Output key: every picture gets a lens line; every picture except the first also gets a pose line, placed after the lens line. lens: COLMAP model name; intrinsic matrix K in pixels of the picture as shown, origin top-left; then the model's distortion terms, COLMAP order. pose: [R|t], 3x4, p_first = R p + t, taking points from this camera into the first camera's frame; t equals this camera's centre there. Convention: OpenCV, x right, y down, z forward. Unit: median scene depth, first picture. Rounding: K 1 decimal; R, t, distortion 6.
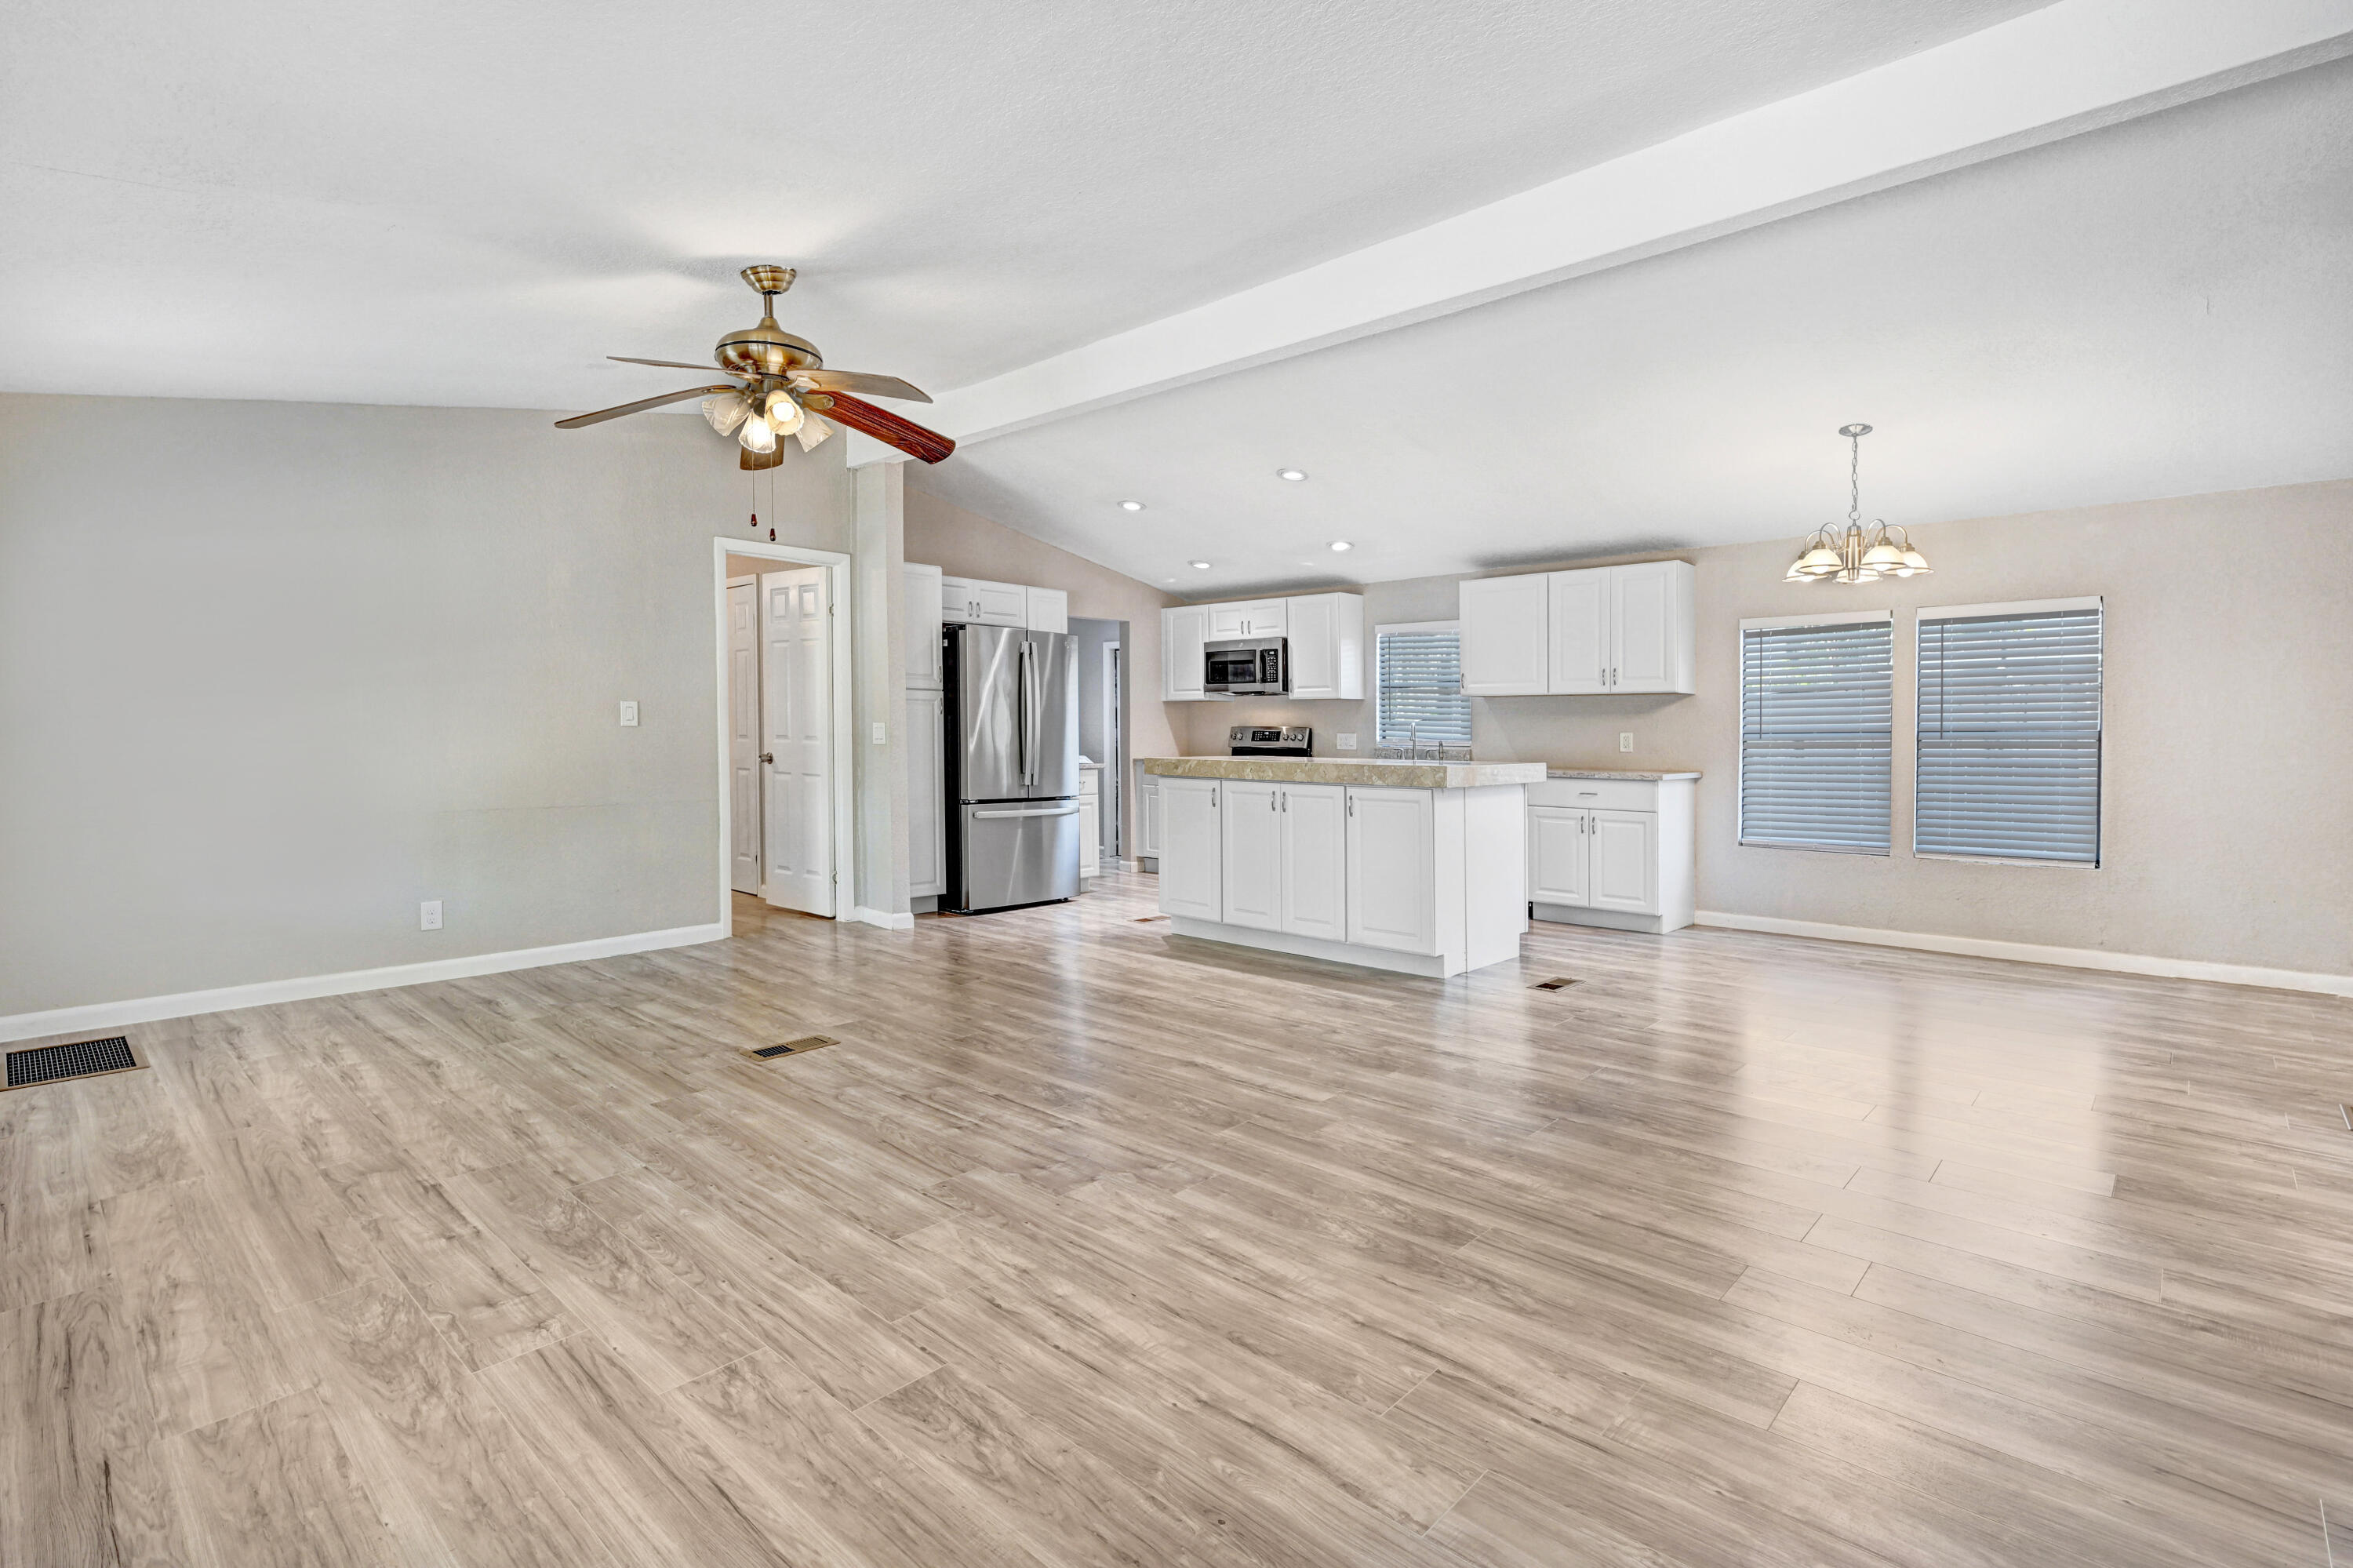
lens RADIAL K [[1060.1, 0, 1174.1], [0, 1060.1, 737.1], [0, 0, 1]] dist [0.003529, 0.000047]
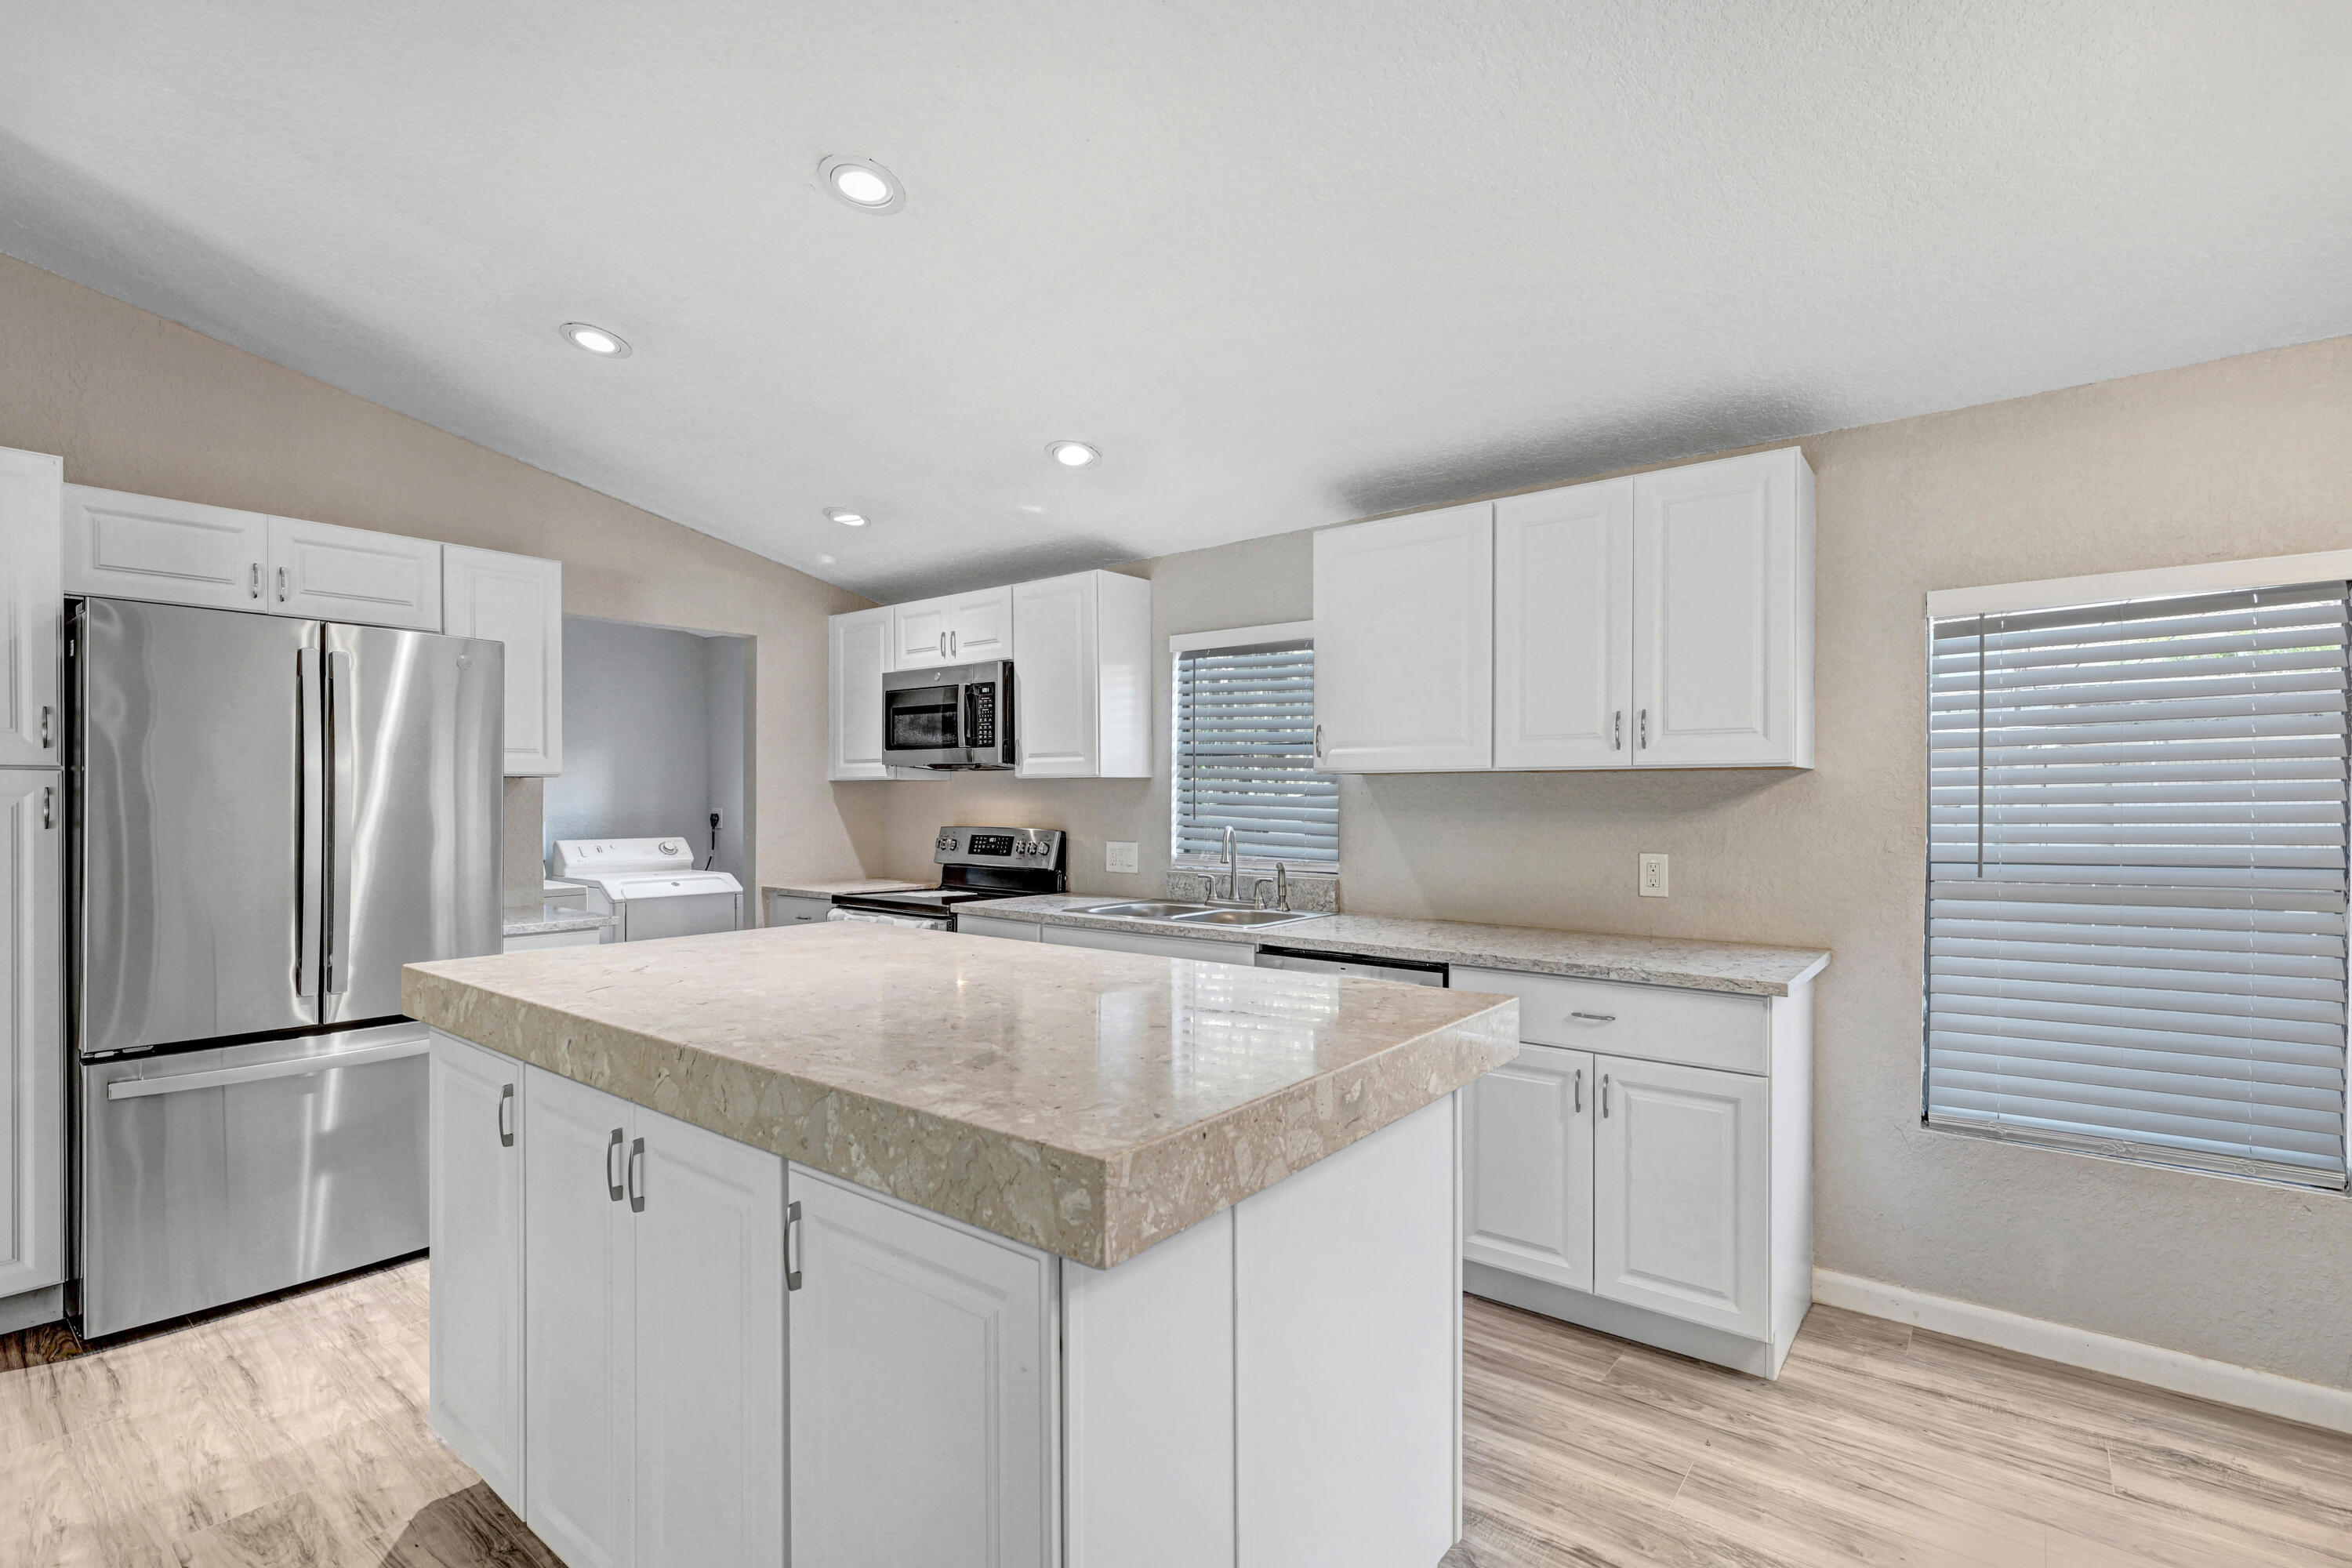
lens RADIAL K [[1106.1, 0, 1181.1], [0, 1106.1, 816.8], [0, 0, 1]] dist [-0.002191, 0.000410]
pose [[0.998955, -0.001896, 0.045664, 0.443796], [0.001646, 0.999983, 0.005511, -0.051776], [-0.045674, -0.005430, 0.998942, 1.196197]]
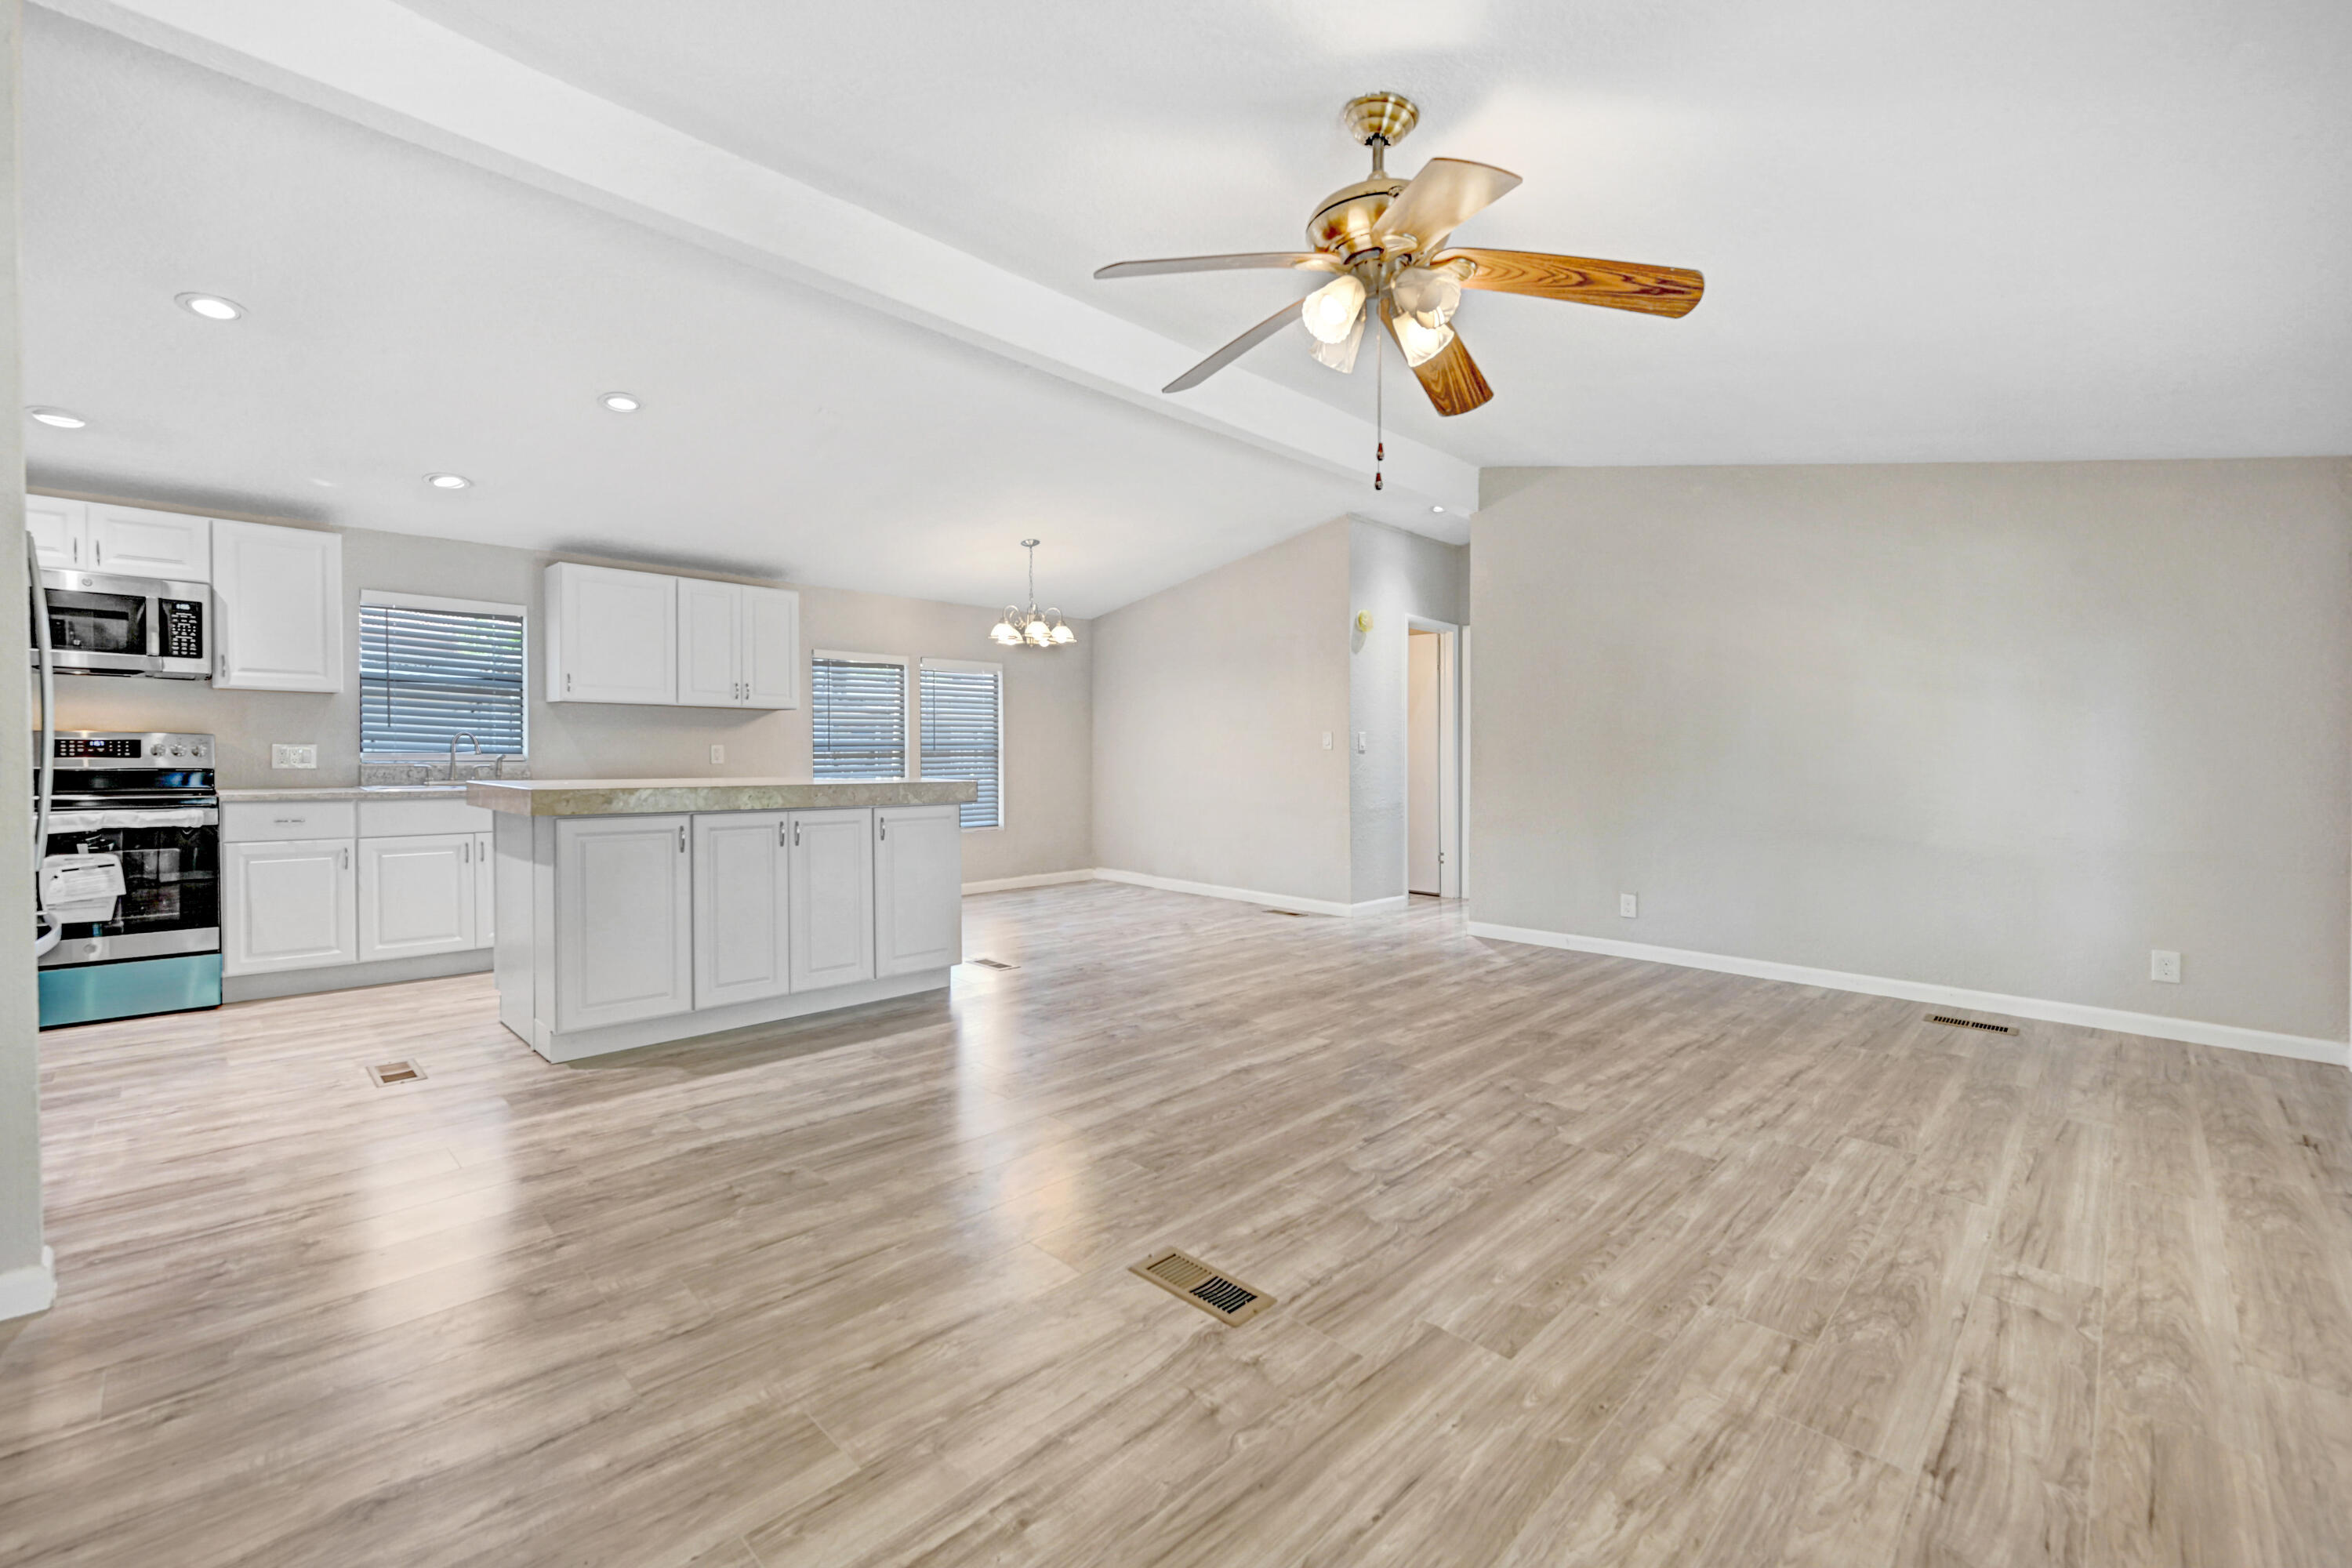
lens RADIAL K [[950.9, 0, 1172.5], [0, 950.9, 754.4], [0, 0, 1]] dist [-0.000381, 0.000646]
pose [[0.071271, -0.008445, 0.997421, -1.016292], [-0.003889, 0.999954, 0.008744, -0.012118], [-0.997449, -0.004502, 0.071235, 1.110640]]
